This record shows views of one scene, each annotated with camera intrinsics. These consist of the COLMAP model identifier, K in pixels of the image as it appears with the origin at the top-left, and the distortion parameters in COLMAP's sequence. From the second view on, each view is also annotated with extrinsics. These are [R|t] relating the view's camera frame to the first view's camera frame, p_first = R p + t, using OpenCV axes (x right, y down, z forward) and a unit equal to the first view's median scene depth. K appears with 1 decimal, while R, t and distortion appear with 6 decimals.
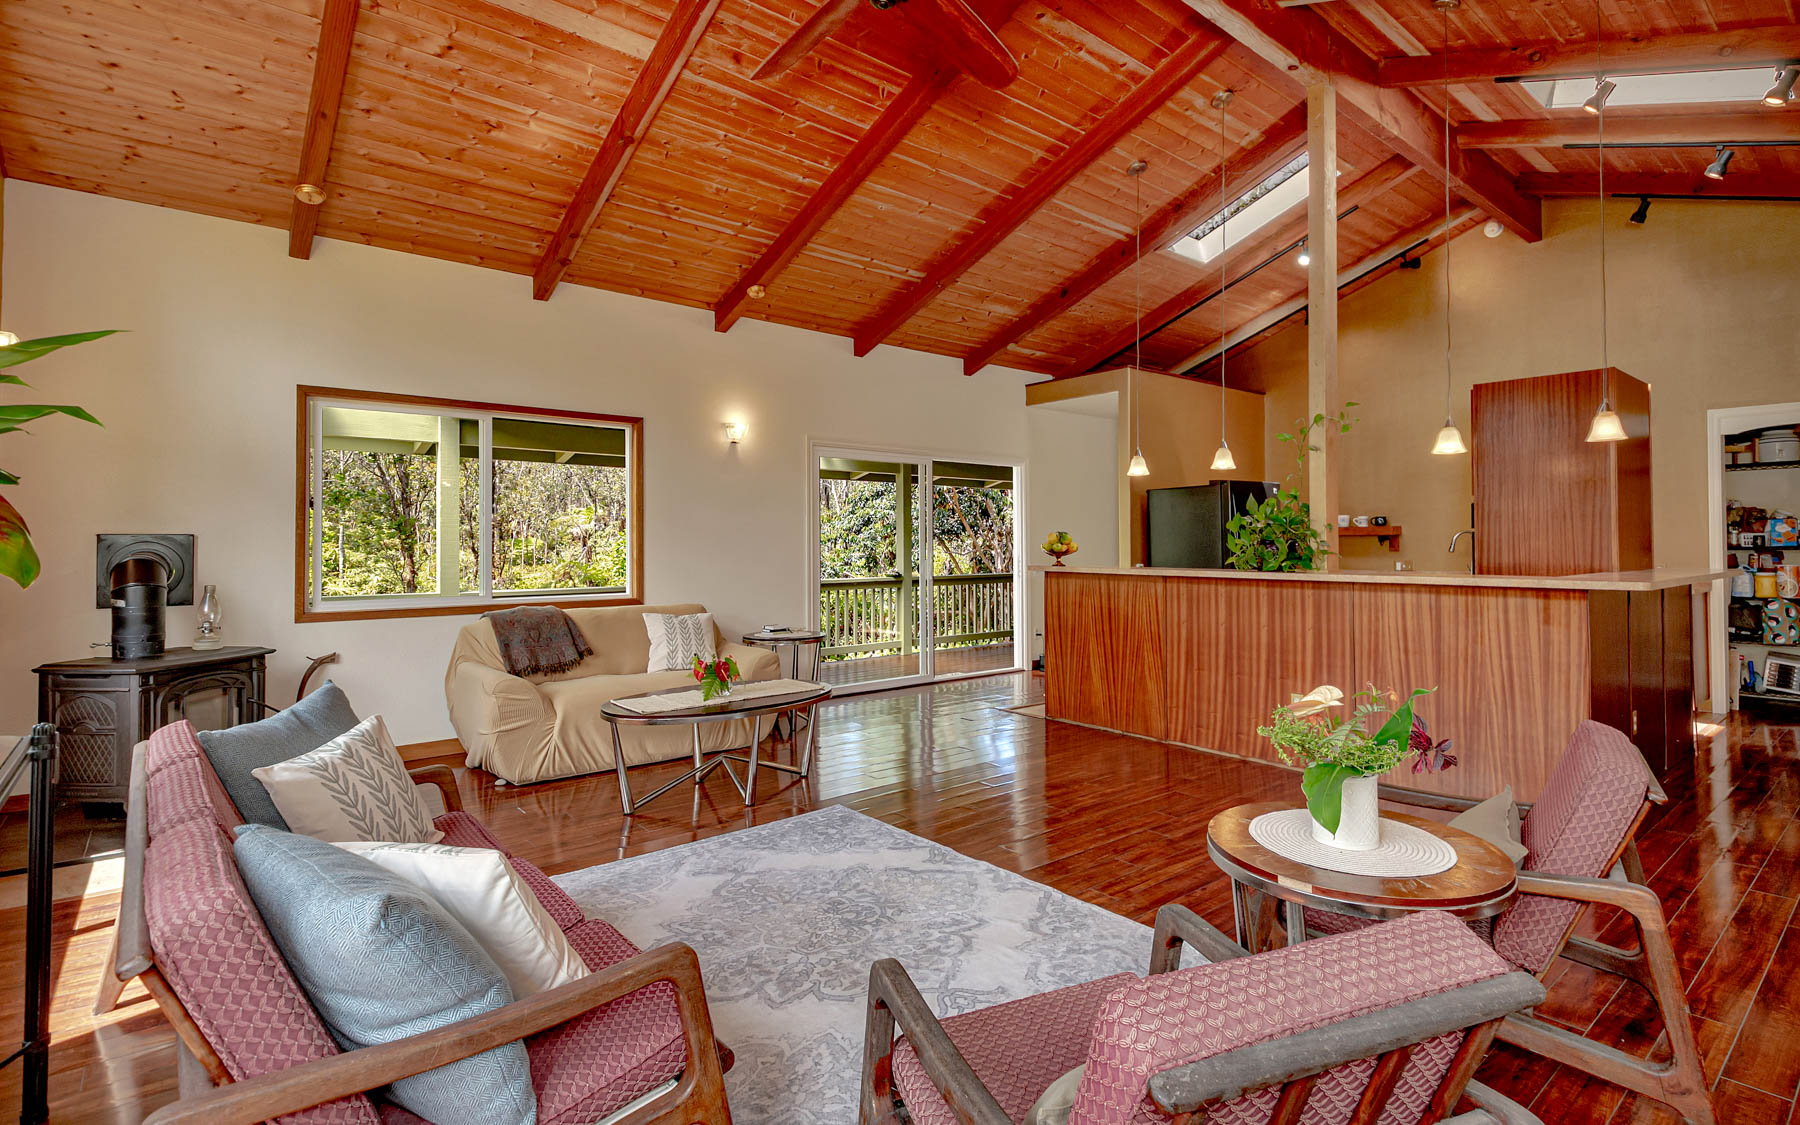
lens RADIAL K [[846.0, 0, 925.7], [0, 846.0, 540.8], [0, 0, 1]] dist [0.058860, -0.033833]
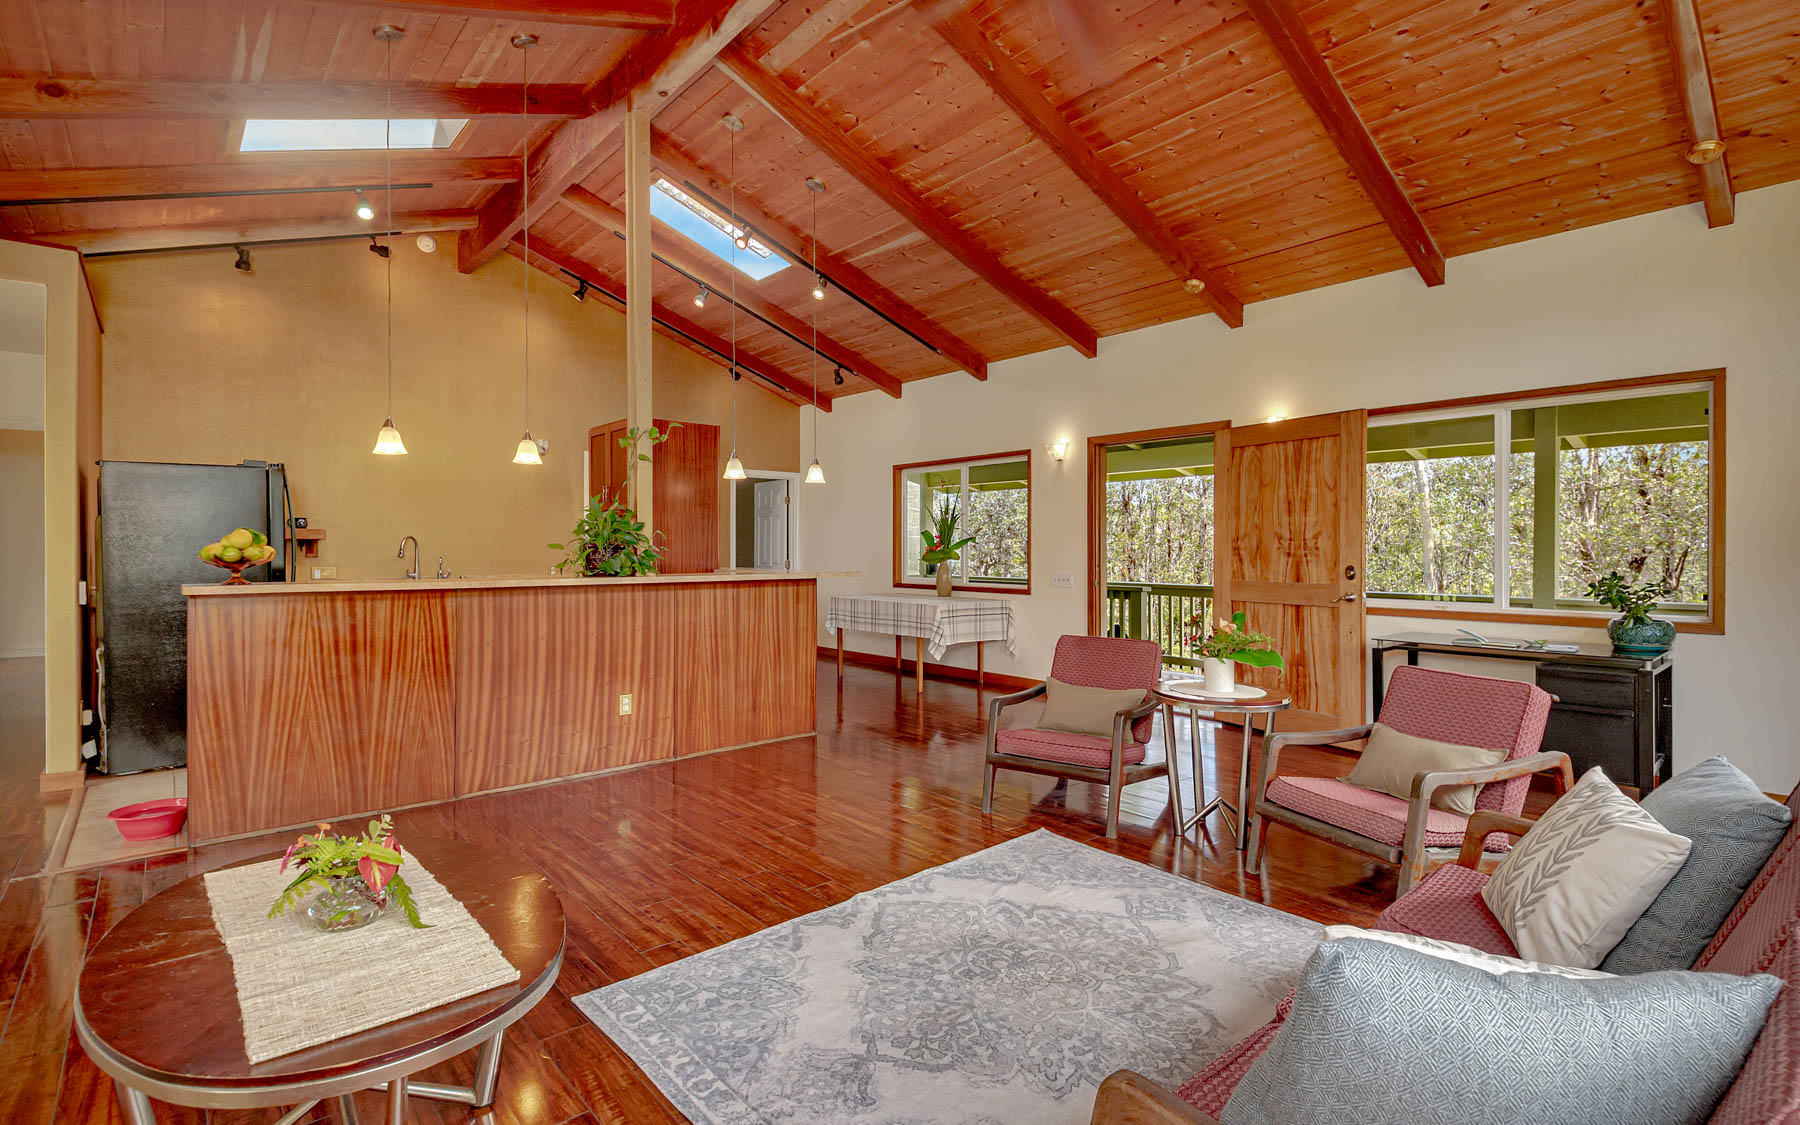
lens RADIAL K [[846.0, 0, 925.7], [0, 846.0, 540.8], [0, 0, 1]] dist [0.058860, -0.033833]
pose [[-0.029853, 0.013392, 0.999465, -0.744384], [-0.005189, 0.999895, -0.013553, 0.008441], [-0.999541, -0.005590, -0.029781, 0.838142]]
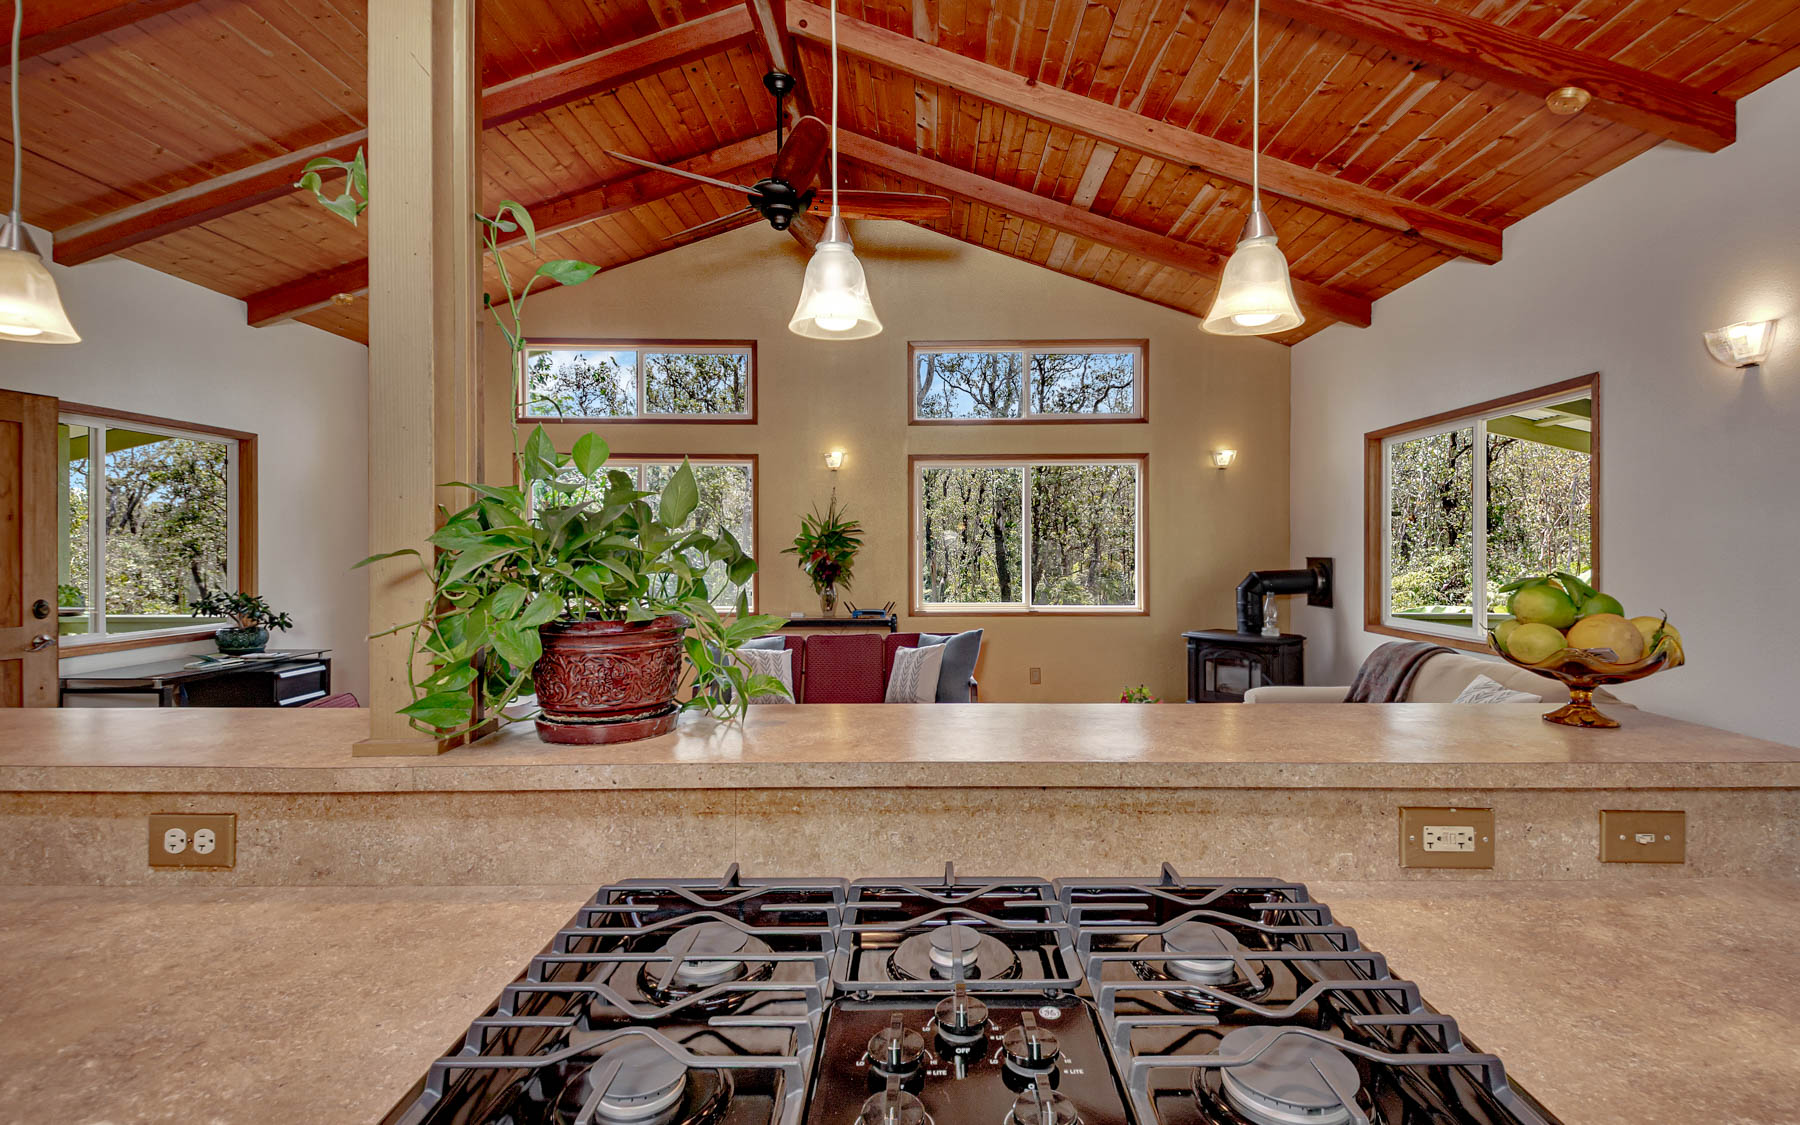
lens RADIAL K [[846.0, 0, 925.7], [0, 846.0, 540.8], [0, 0, 1]] dist [0.058860, -0.033833]
pose [[-0.640113, 0.000143, -0.768281, 0.719096], [0.006398, 0.999966, -0.005145, -0.033345], [0.768254, -0.008209, -0.640092, 1.613115]]
